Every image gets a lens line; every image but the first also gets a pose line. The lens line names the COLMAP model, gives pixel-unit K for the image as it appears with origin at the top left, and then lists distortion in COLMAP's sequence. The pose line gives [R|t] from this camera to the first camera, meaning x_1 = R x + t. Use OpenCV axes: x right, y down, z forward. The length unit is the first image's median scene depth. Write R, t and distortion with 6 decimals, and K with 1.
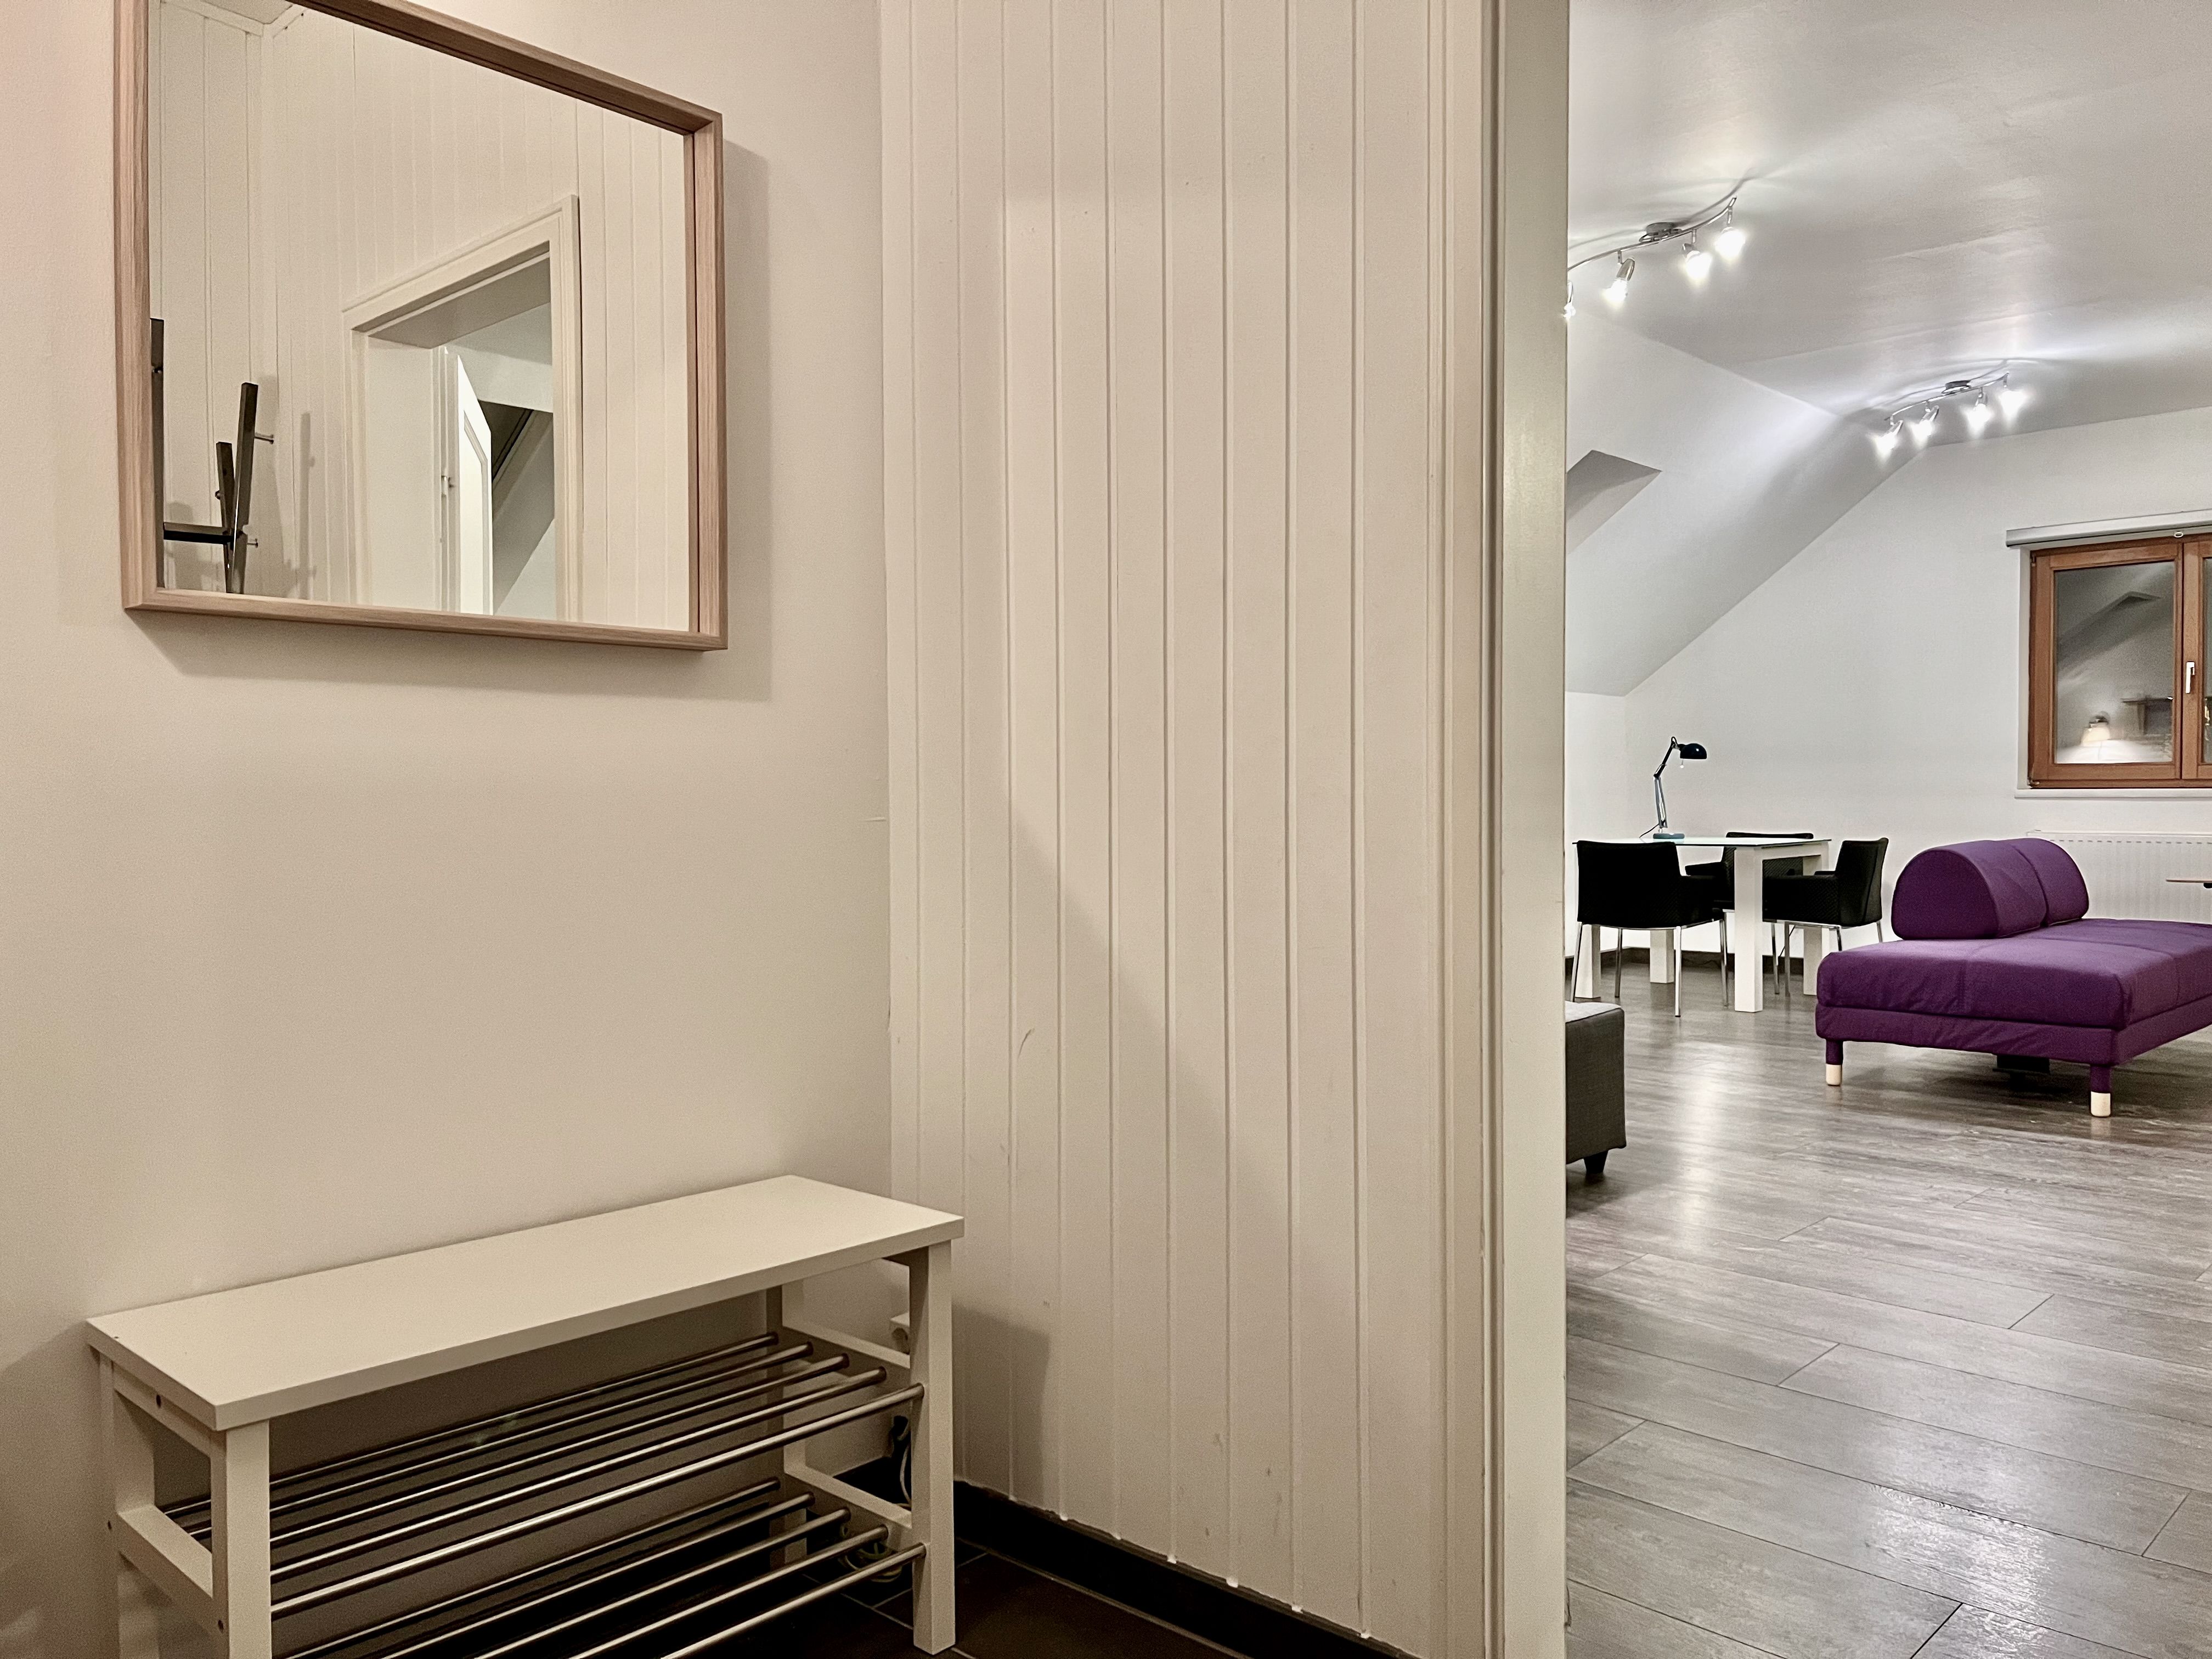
lens RADIAL K [[1675.7, 0, 1106.0], [0, 1675.7, 829.5], [0, 0, 1]] dist [0.026376, 0.000209]
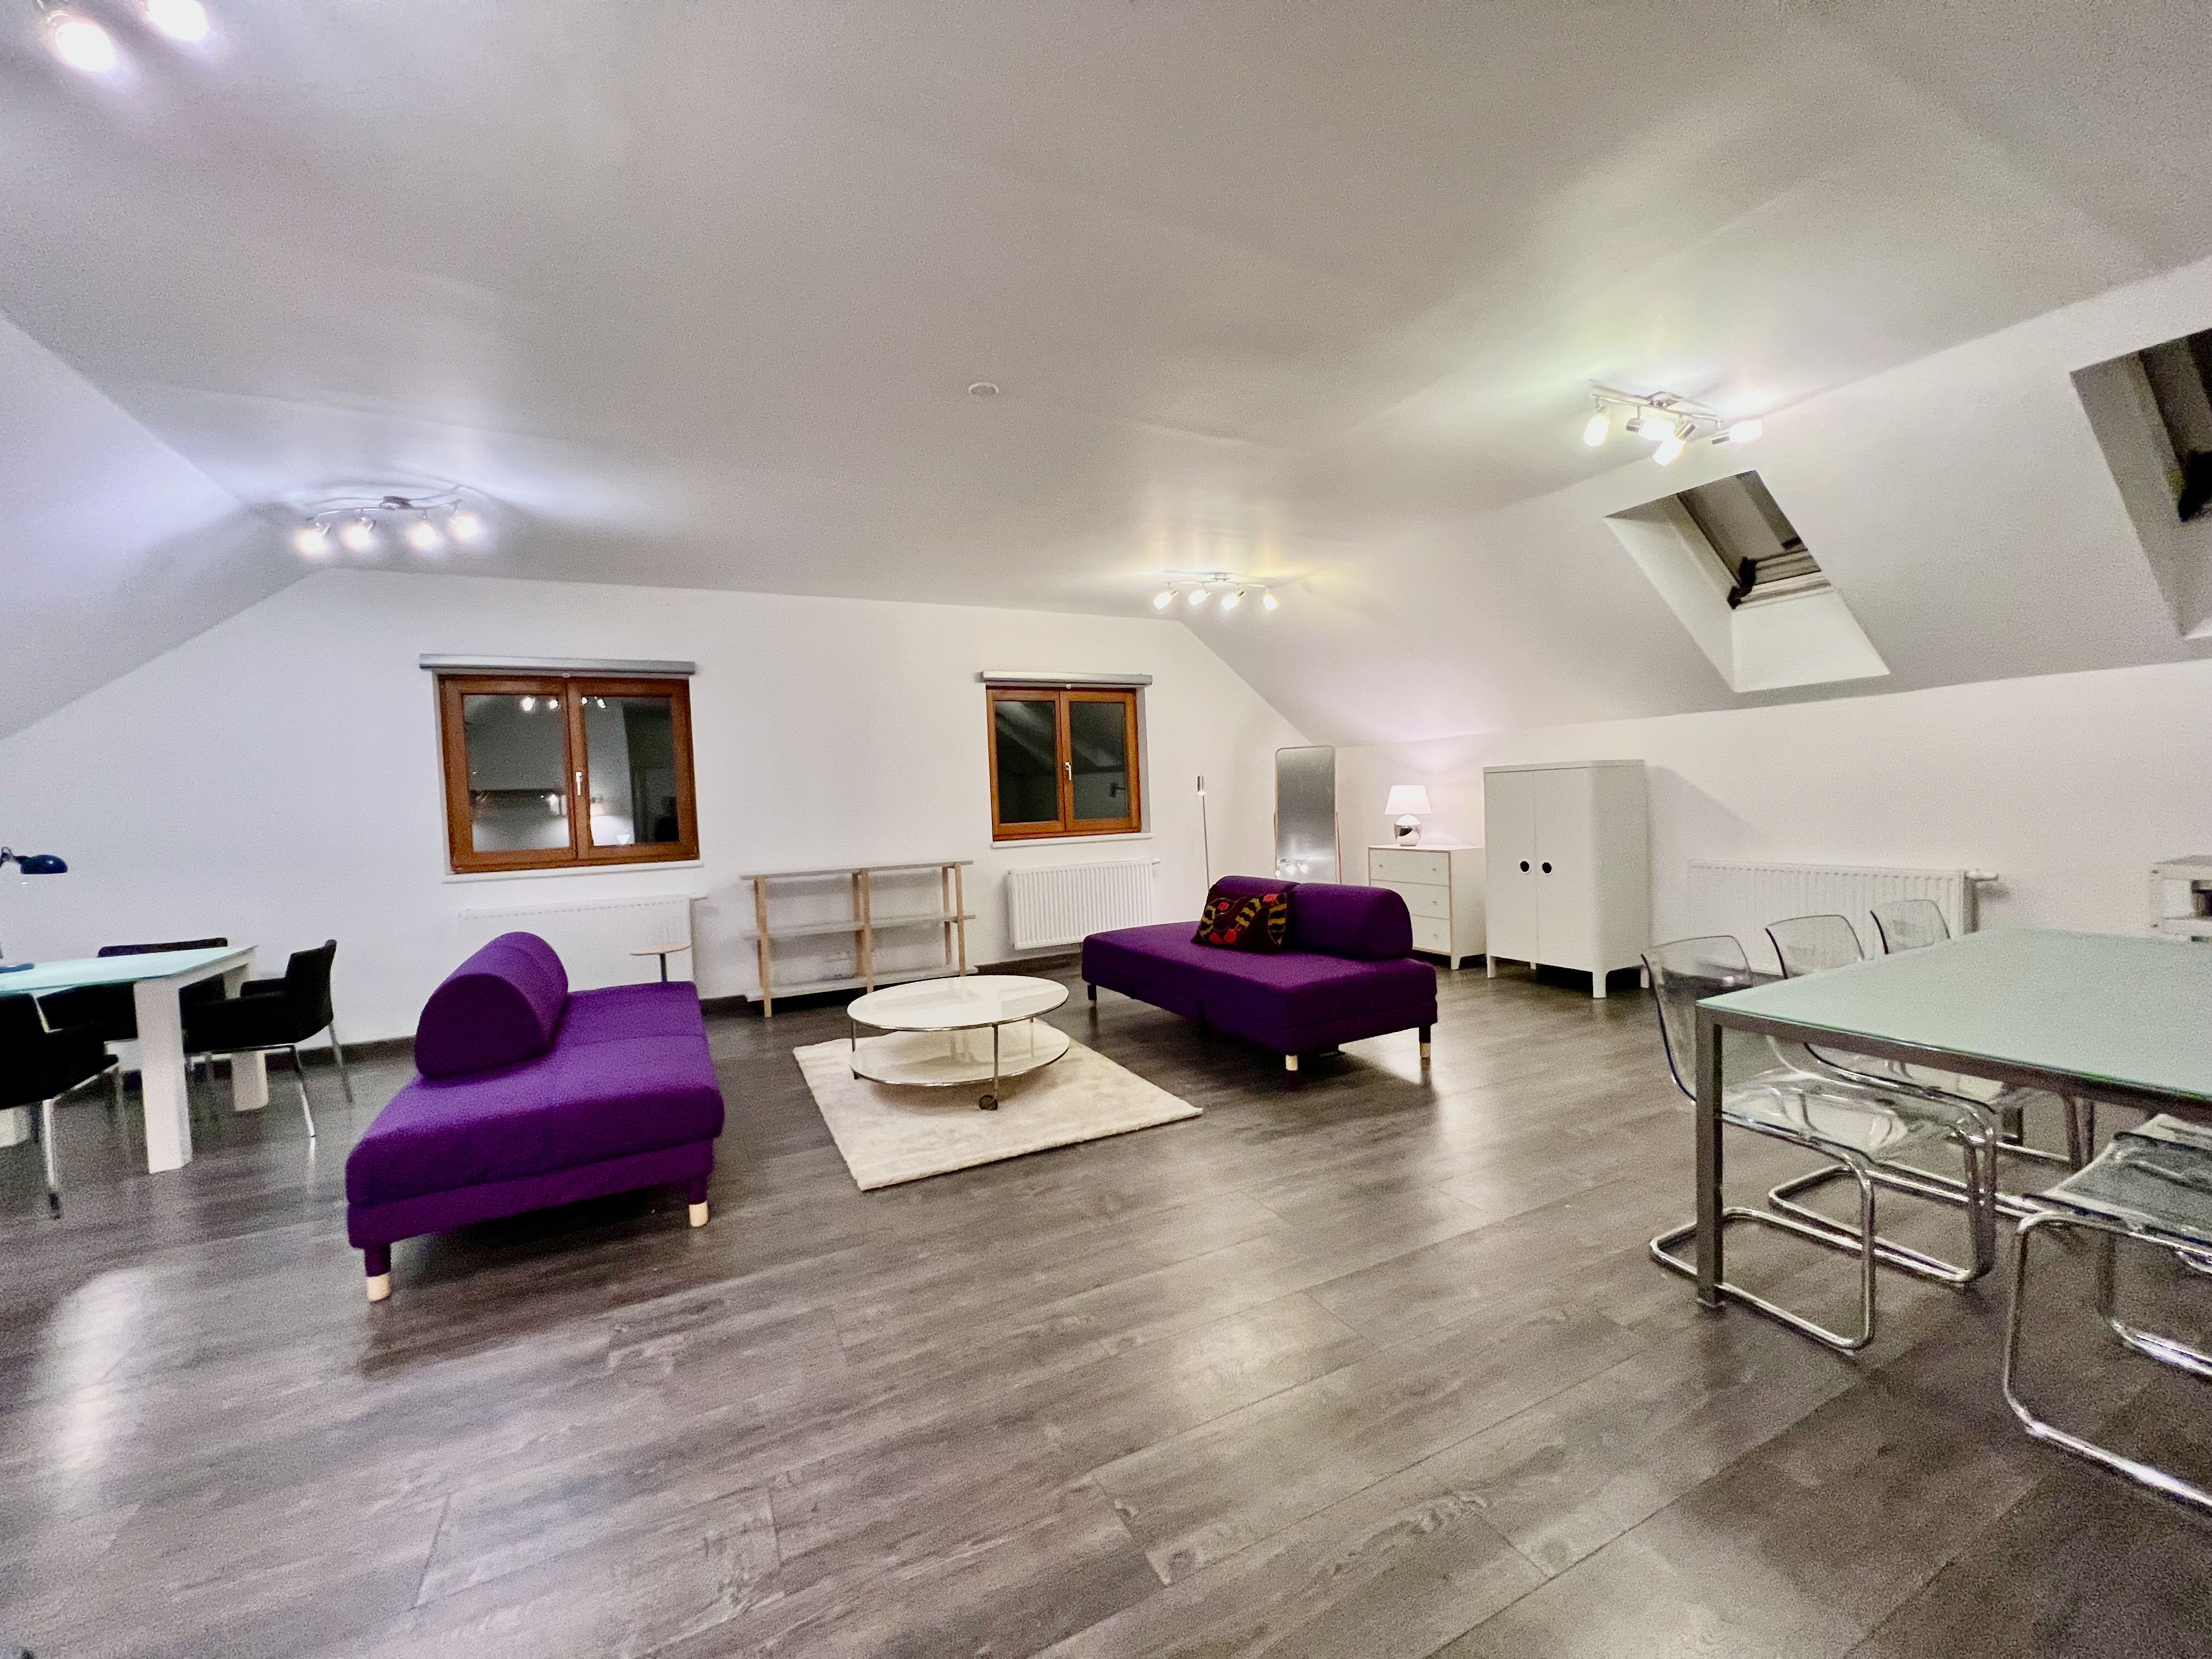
lens RADIAL K [[891.8, 0, 1114.8], [0, 891.8, 833.9], [0, 0, 1]] dist [0.002288, -0.000136]
pose [[0.322177, -0.042159, 0.945740, 0.118093], [0.056809, 0.998069, 0.025139, -0.048210], [-0.944973, 0.045627, 0.323950, 0.407810]]
